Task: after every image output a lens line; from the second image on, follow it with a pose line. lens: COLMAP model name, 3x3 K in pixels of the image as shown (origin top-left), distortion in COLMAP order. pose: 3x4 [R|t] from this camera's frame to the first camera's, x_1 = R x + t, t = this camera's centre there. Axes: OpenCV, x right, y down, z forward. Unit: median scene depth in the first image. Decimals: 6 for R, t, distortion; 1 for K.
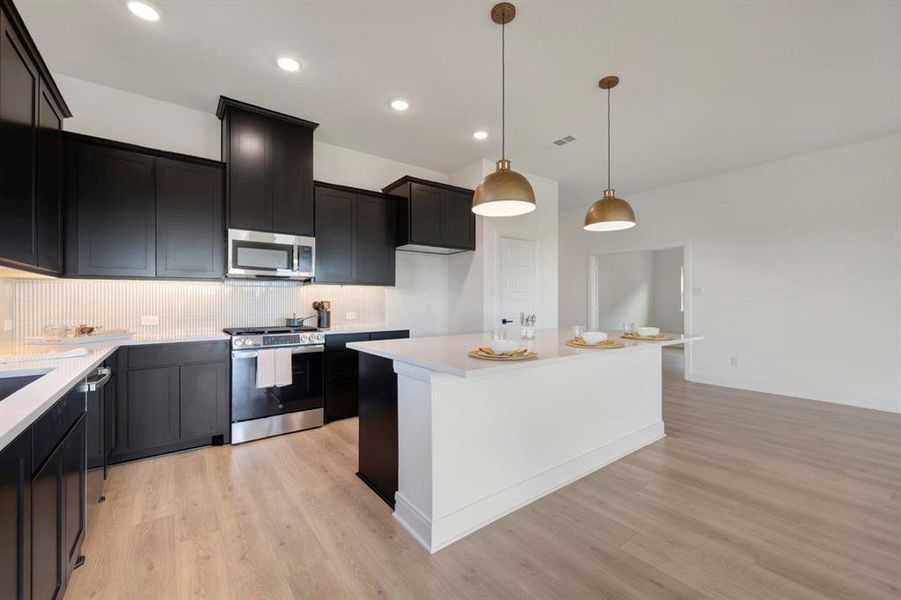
lens RADIAL K [[365.1, 0, 456.9], [0, 365.1, 303.7], [0, 0, 1]] dist [0.003979, -0.001573]
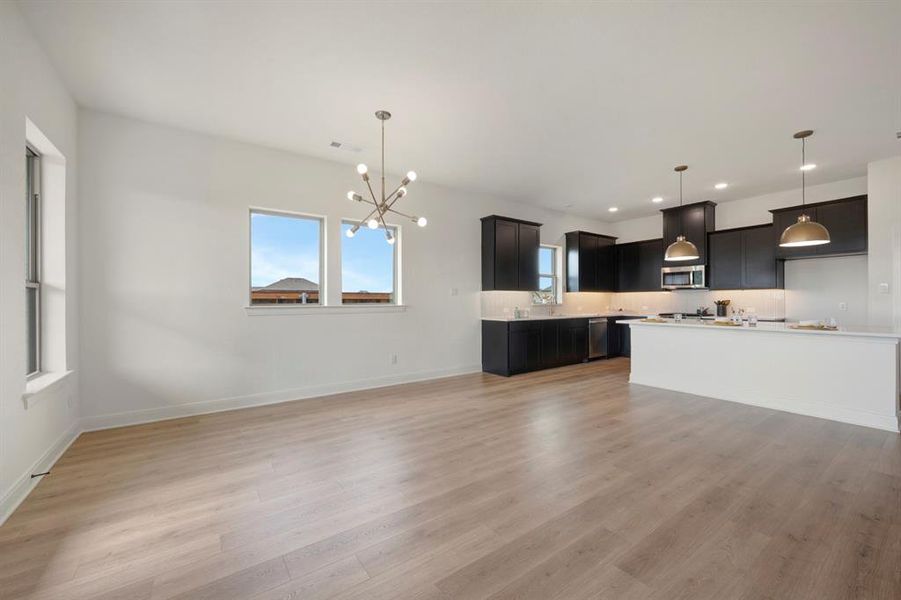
lens RADIAL K [[365.1, 0, 453.1], [0, 365.1, 299.6], [0, 0, 1]] dist [0.003979, -0.001573]
pose [[-0.040876, -0.004903, -0.999152, 1.543403], [-0.008654, 0.999952, -0.004553, 0.009972], [0.999127, 0.008461, -0.040917, -0.176073]]
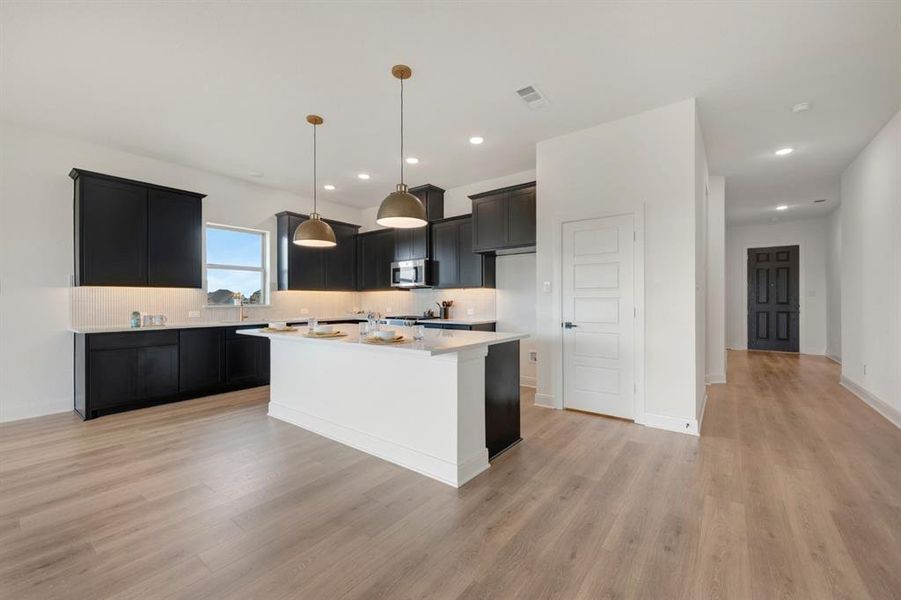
lens RADIAL K [[365.1, 0, 456.3], [0, 365.1, 301.3], [0, 0, 1]] dist [0.003979, -0.001573]
pose [[0.255669, -0.001348, -0.966763, 1.194001], [-0.007720, 0.999964, -0.003436, 0.000091], [0.966733, 0.008342, 0.255650, 0.770710]]
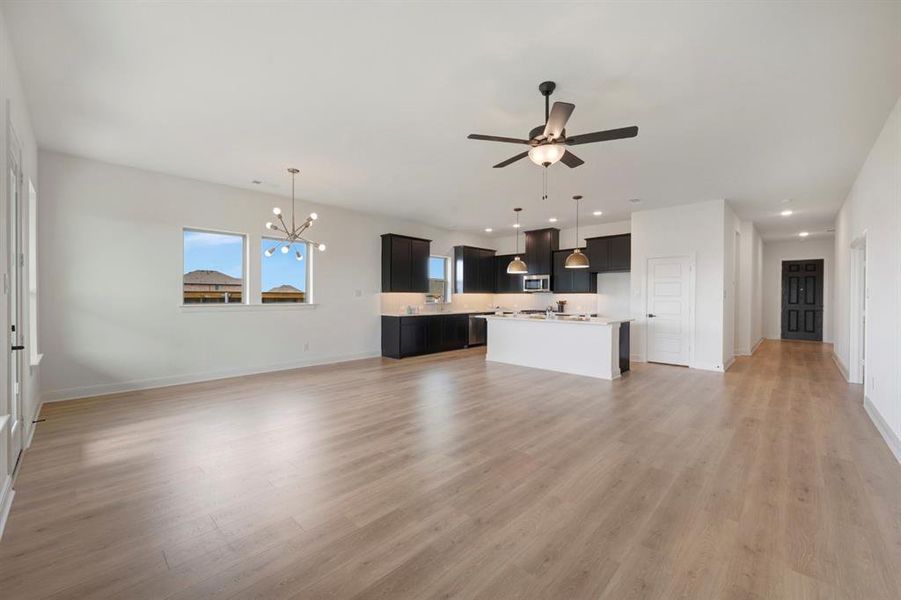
lens RADIAL K [[365.1, 0, 455.1], [0, 365.1, 299.3], [0, 0, 1]] dist [0.003979, -0.001573]
pose [[0.148336, 0.005483, -0.988922, 2.054217], [-0.015505, 0.999875, 0.003218, -0.014195], [0.988815, 0.014856, 0.148403, 0.005239]]
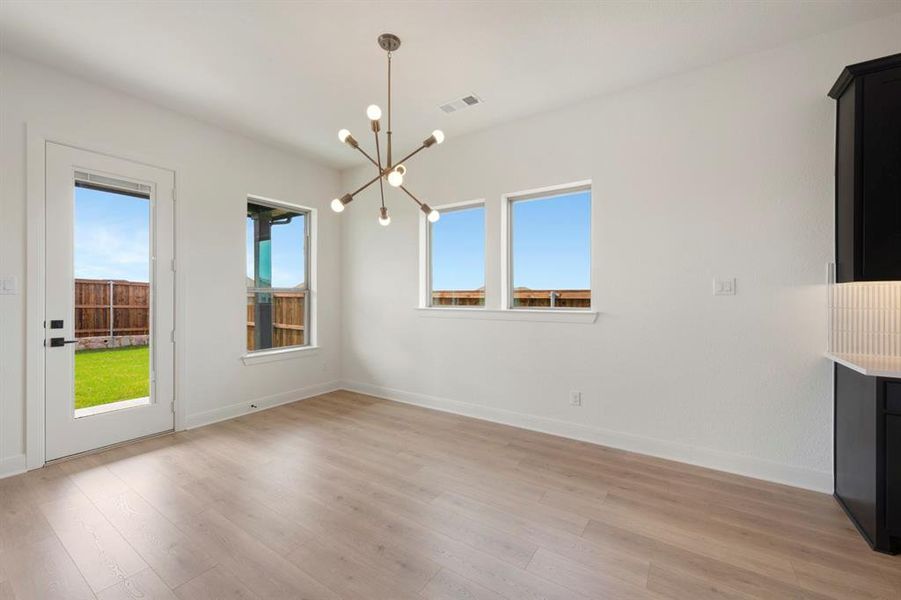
lens RADIAL K [[365.1, 0, 459.4], [0, 365.1, 295.1], [0, 0, 1]] dist [0.003979, -0.001573]
pose [[-0.940976, -0.015868, -0.338100, 0.645241], [-0.016886, 0.999857, 0.000072, -0.006944], [0.338051, 0.005777, -0.941110, 0.297283]]
